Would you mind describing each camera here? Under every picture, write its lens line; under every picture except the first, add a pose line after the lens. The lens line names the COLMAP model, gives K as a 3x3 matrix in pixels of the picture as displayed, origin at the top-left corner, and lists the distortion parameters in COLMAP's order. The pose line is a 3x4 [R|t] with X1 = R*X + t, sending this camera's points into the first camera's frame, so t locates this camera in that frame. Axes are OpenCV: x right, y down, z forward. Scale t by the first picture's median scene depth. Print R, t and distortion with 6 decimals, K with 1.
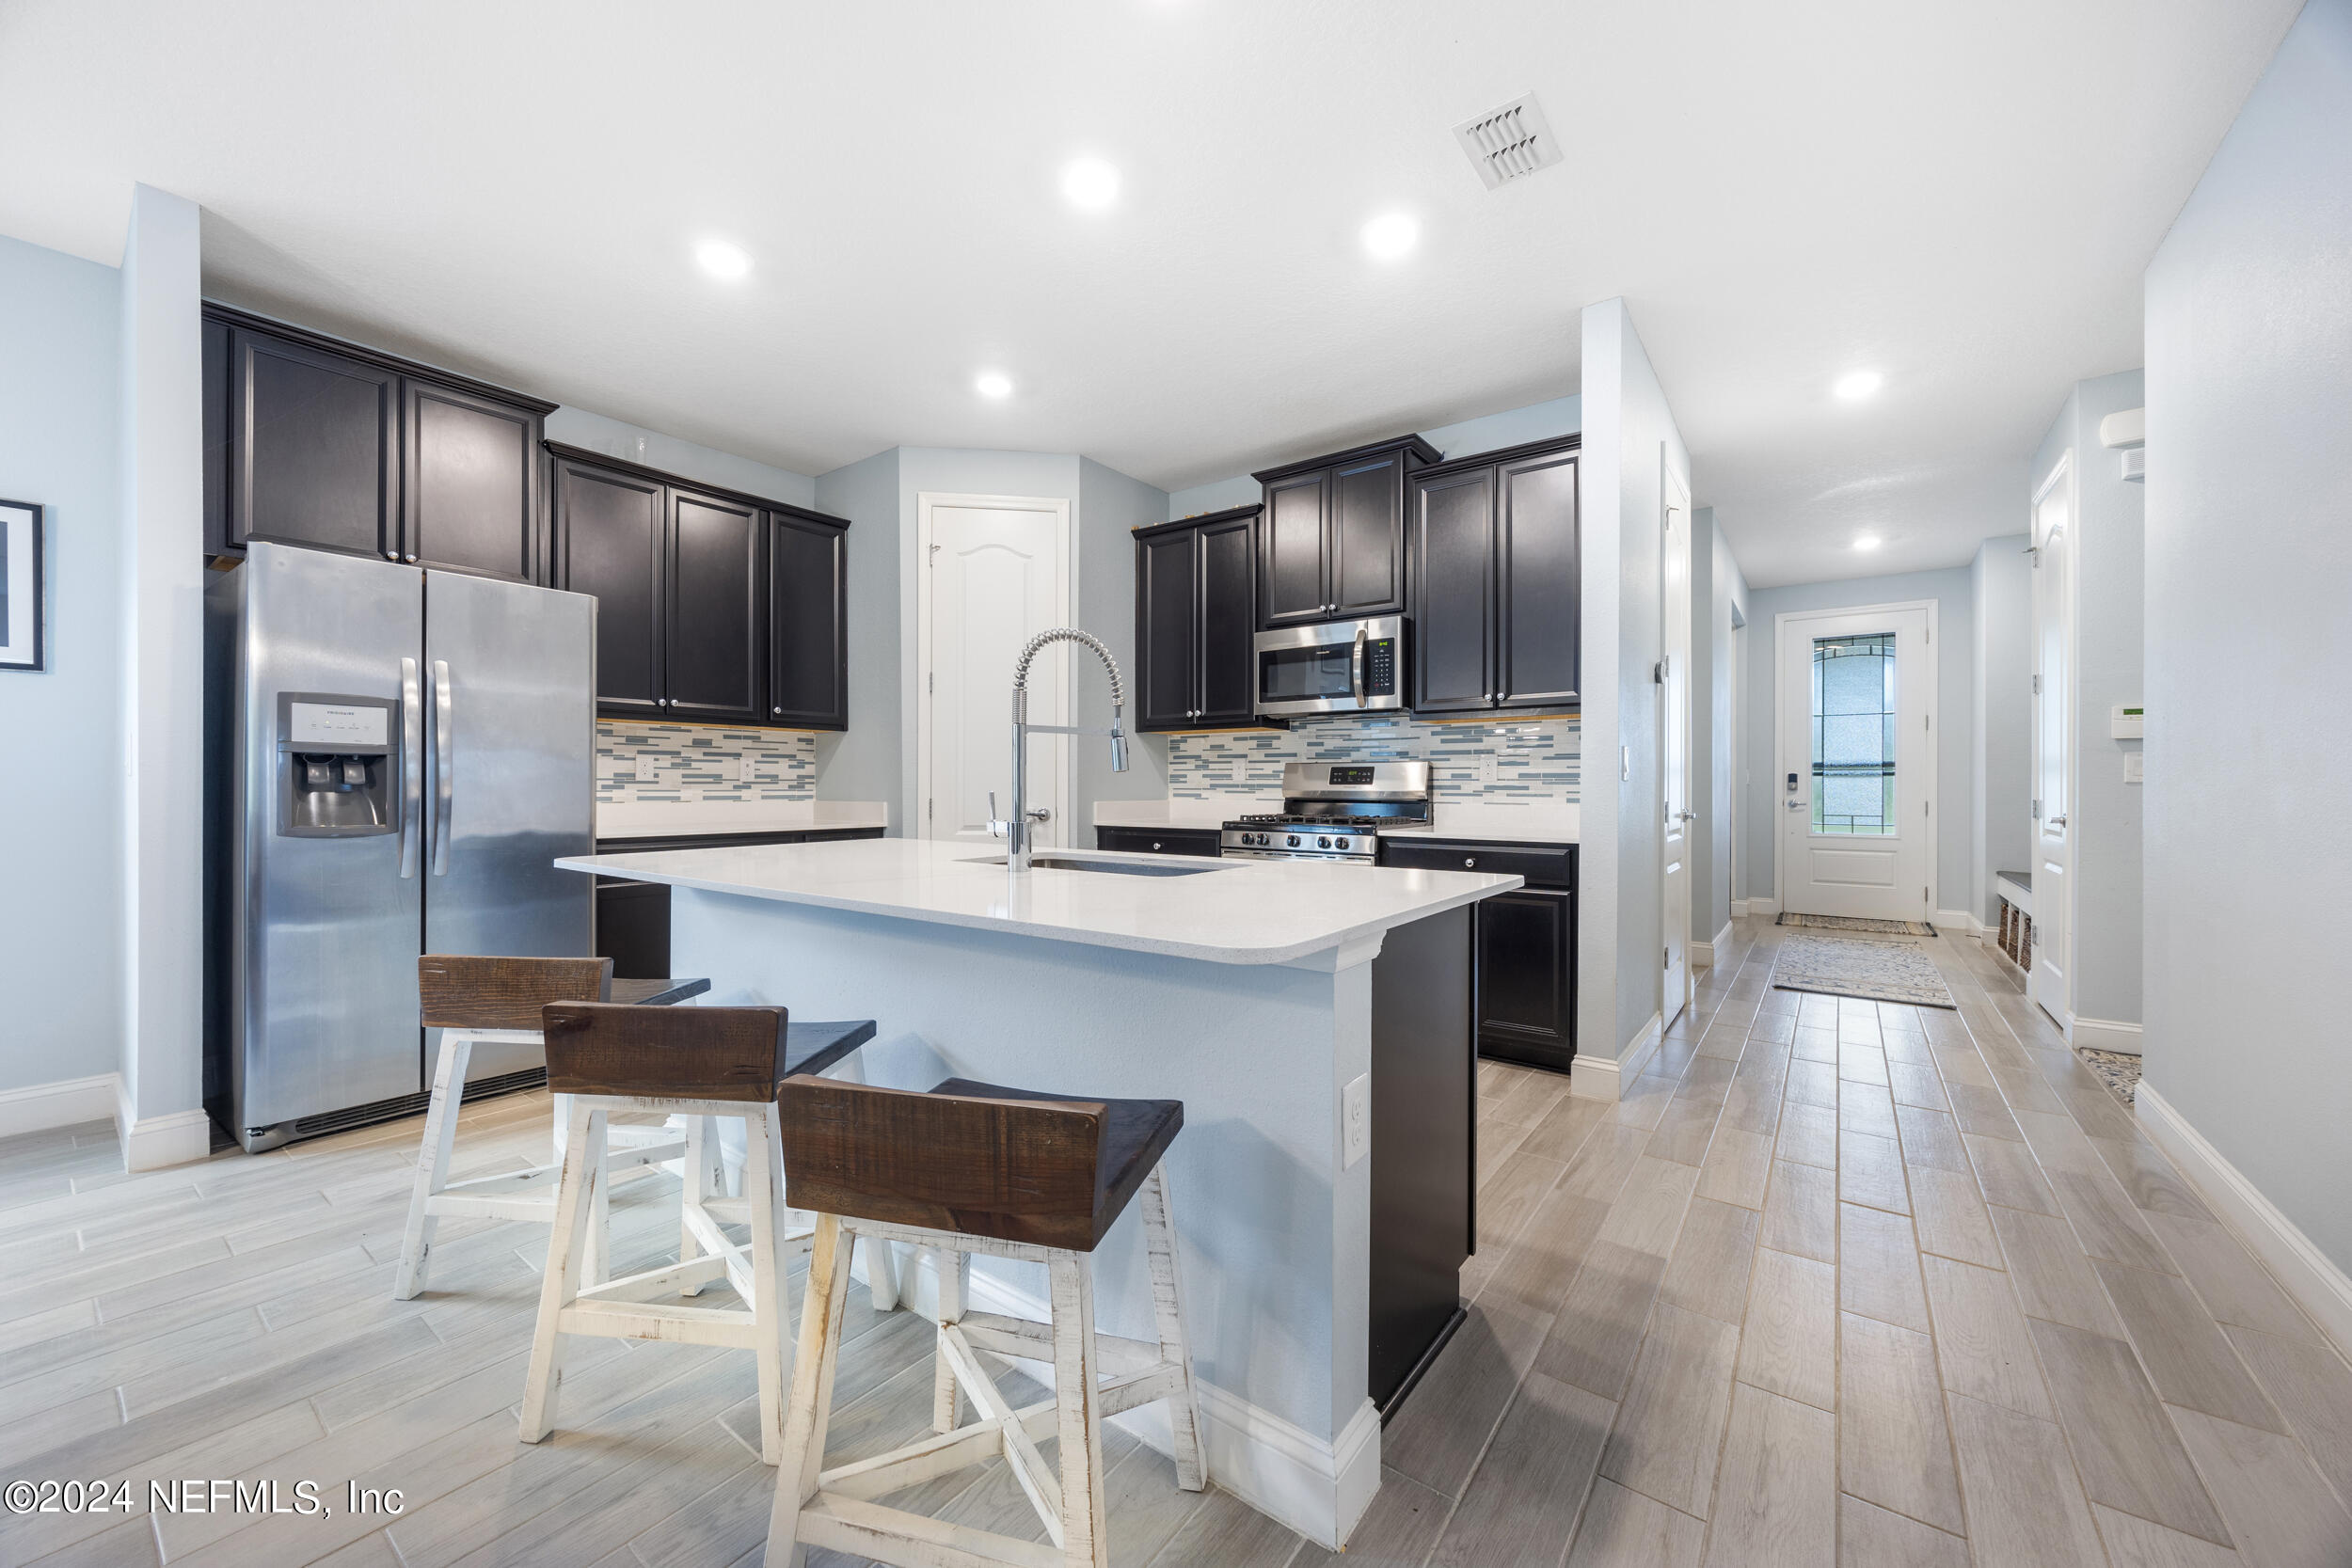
lens RADIAL K [[891.9, 0, 1164.4], [0, 891.9, 777.5], [0, 0, 1]] dist [-0.008543, -0.000208]
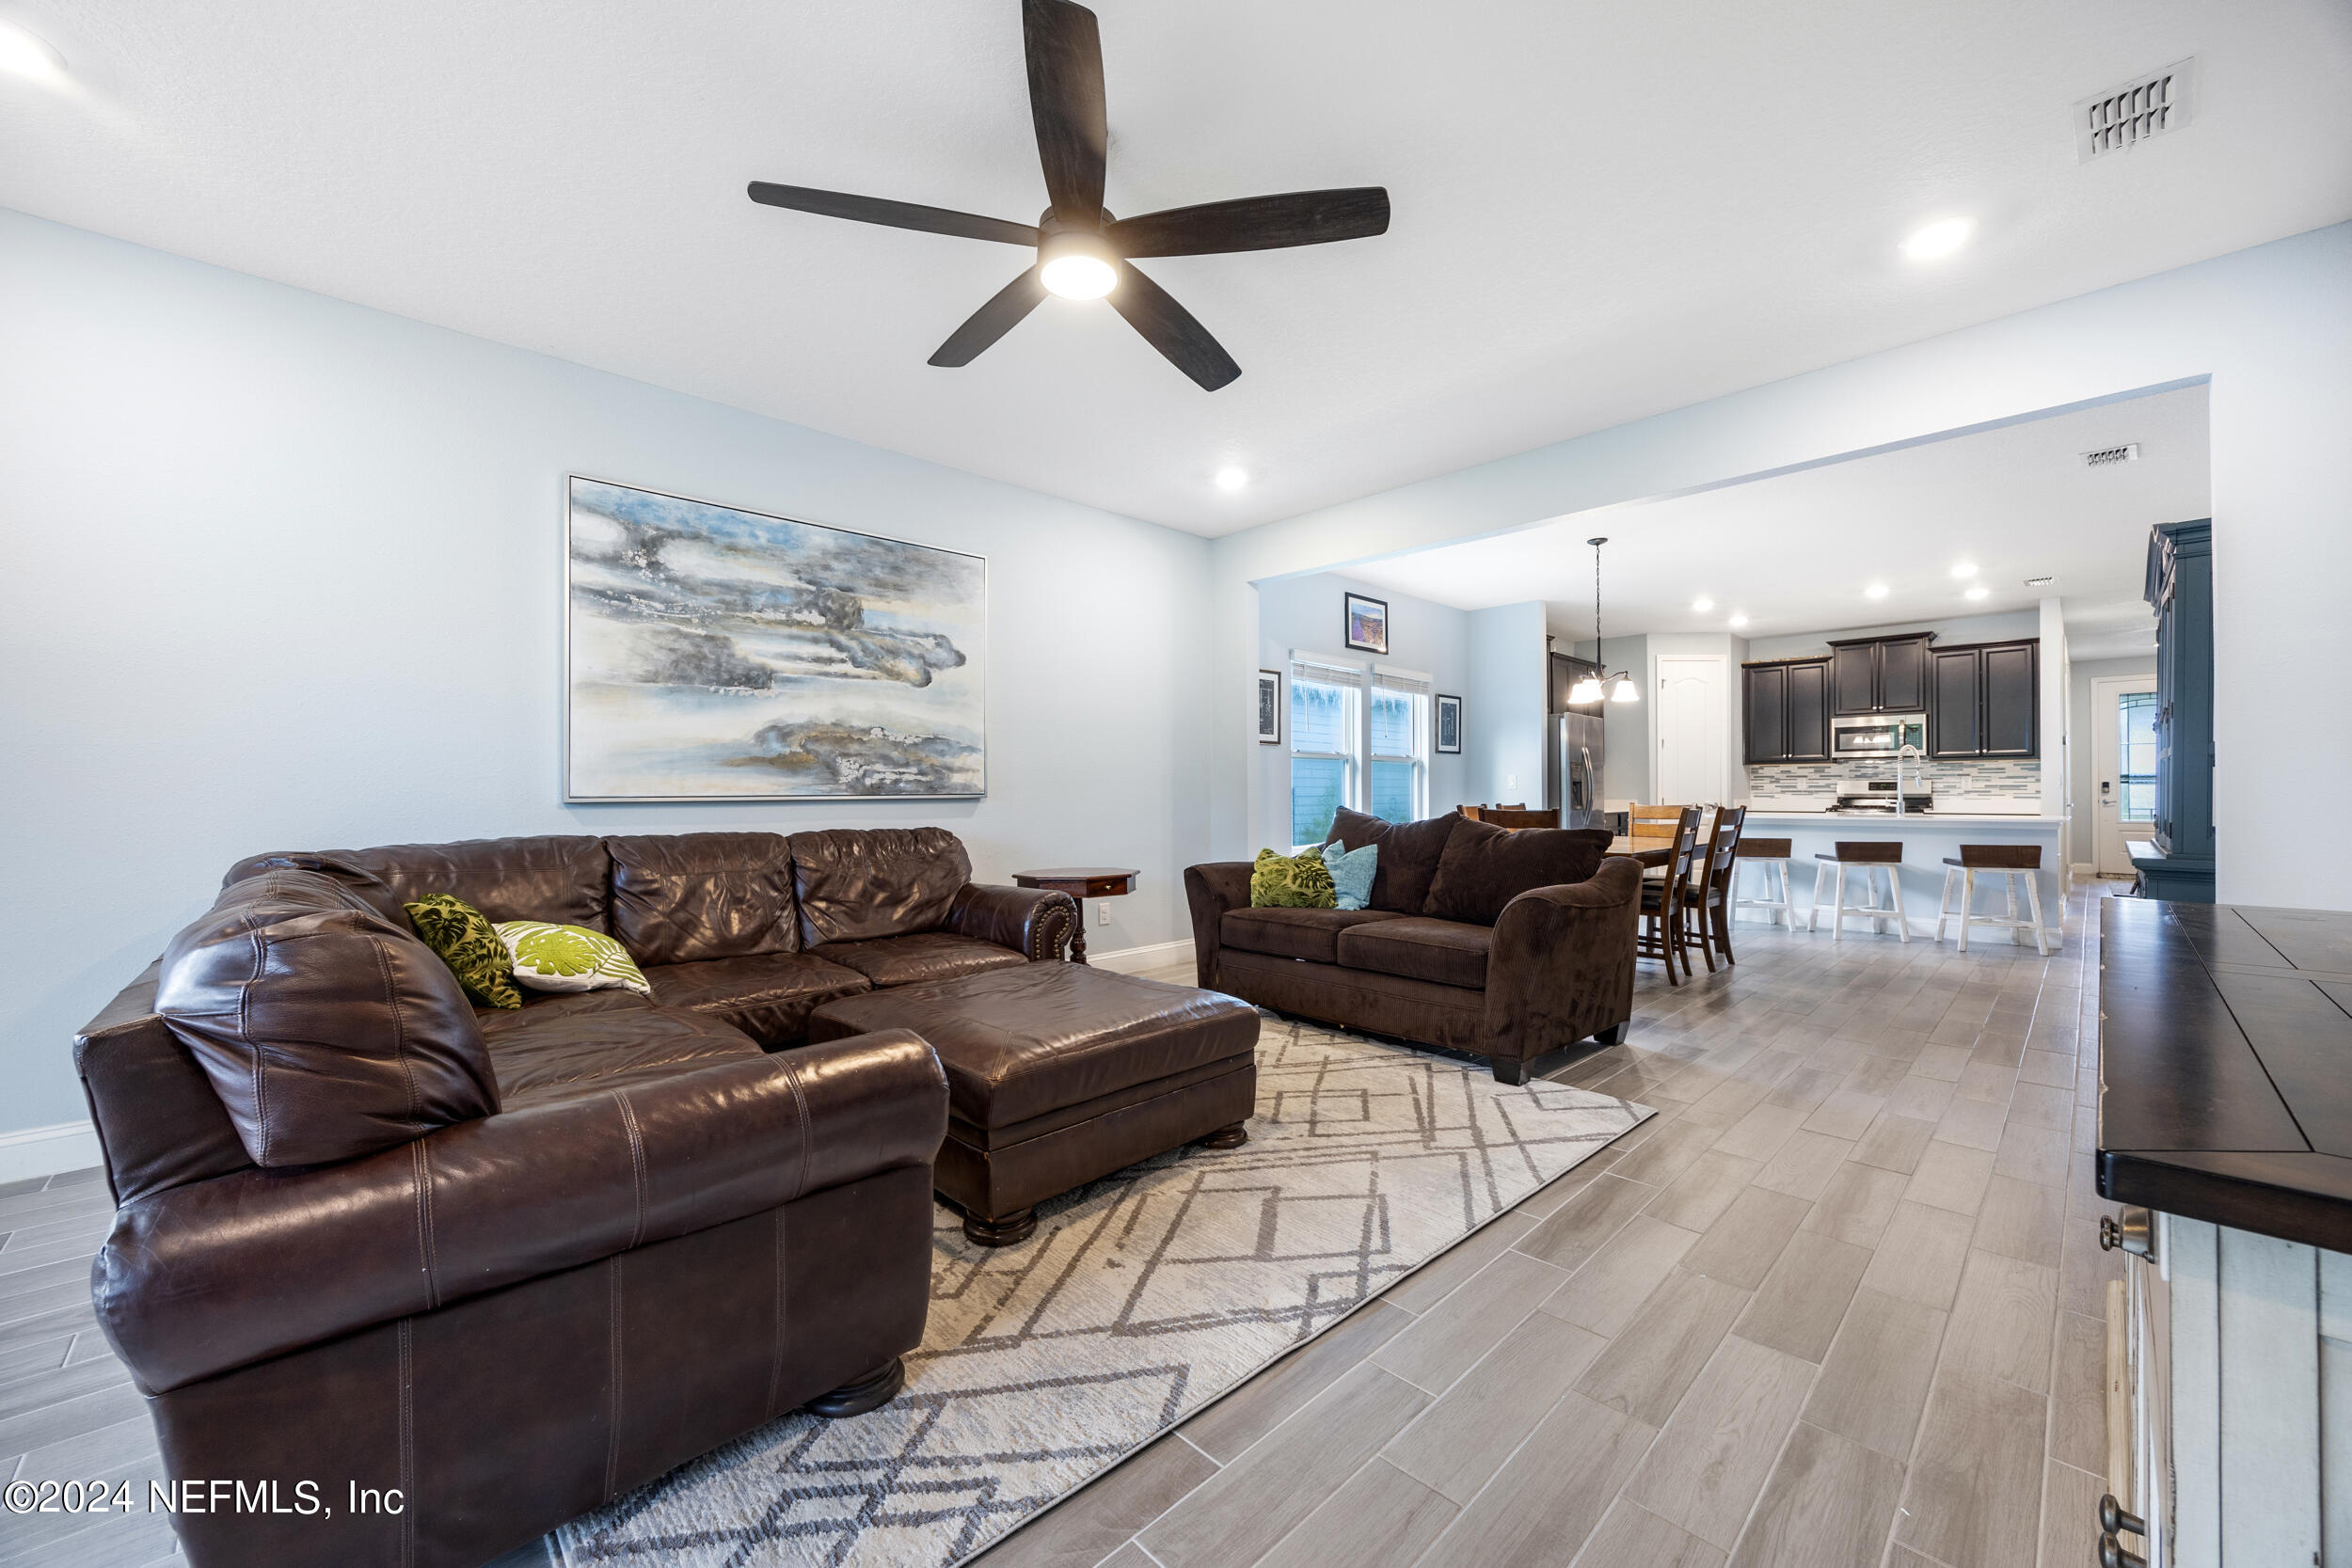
lens RADIAL K [[891.9, 0, 1164.4], [0, 891.9, 777.5], [0, 0, 1]] dist [-0.008543, -0.000208]
pose [[0.987474, -0.009999, -0.157462, -1.208041], [0.008223, 0.999895, -0.011928, -0.012996], [0.157565, 0.010484, 0.987453, -1.403682]]
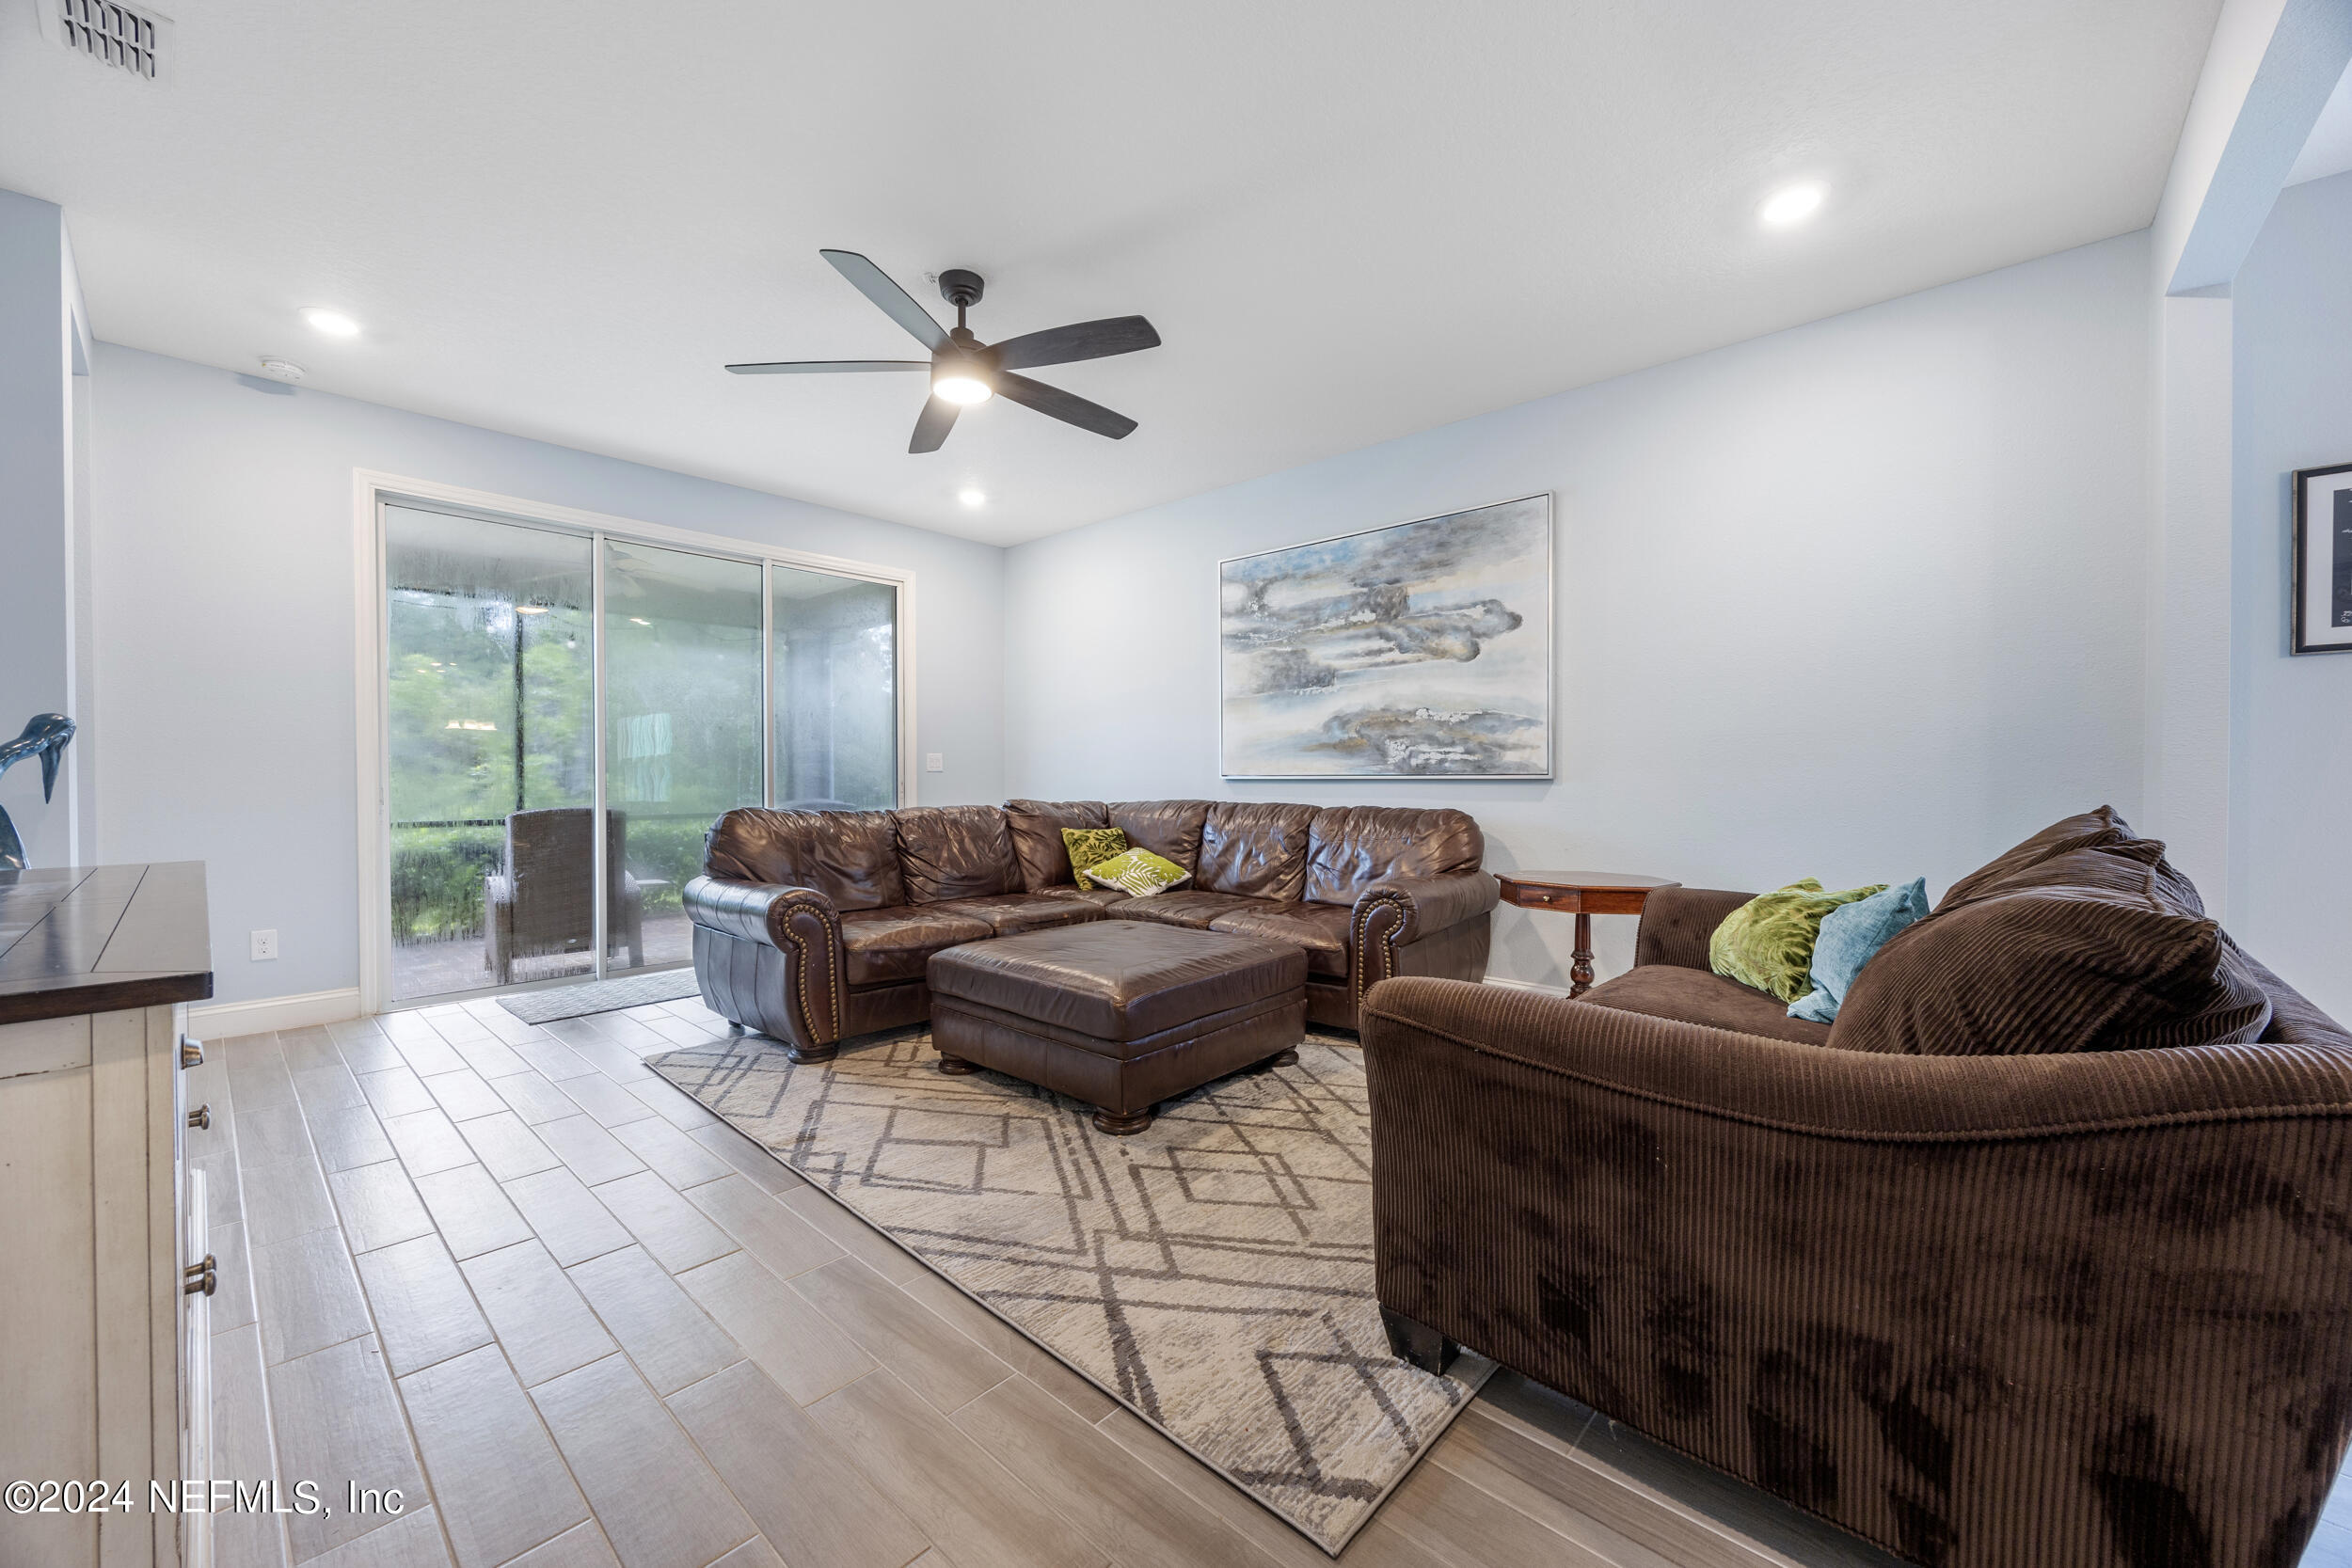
lens RADIAL K [[891.9, 0, 1164.4], [0, 891.9, 777.5], [0, 0, 1]] dist [-0.008543, -0.000208]
pose [[-0.088940, -0.003137, -0.996032, -0.630511], [0.003950, 0.999986, -0.003502, -0.002436], [0.996029, -0.004246, -0.088926, -0.651752]]
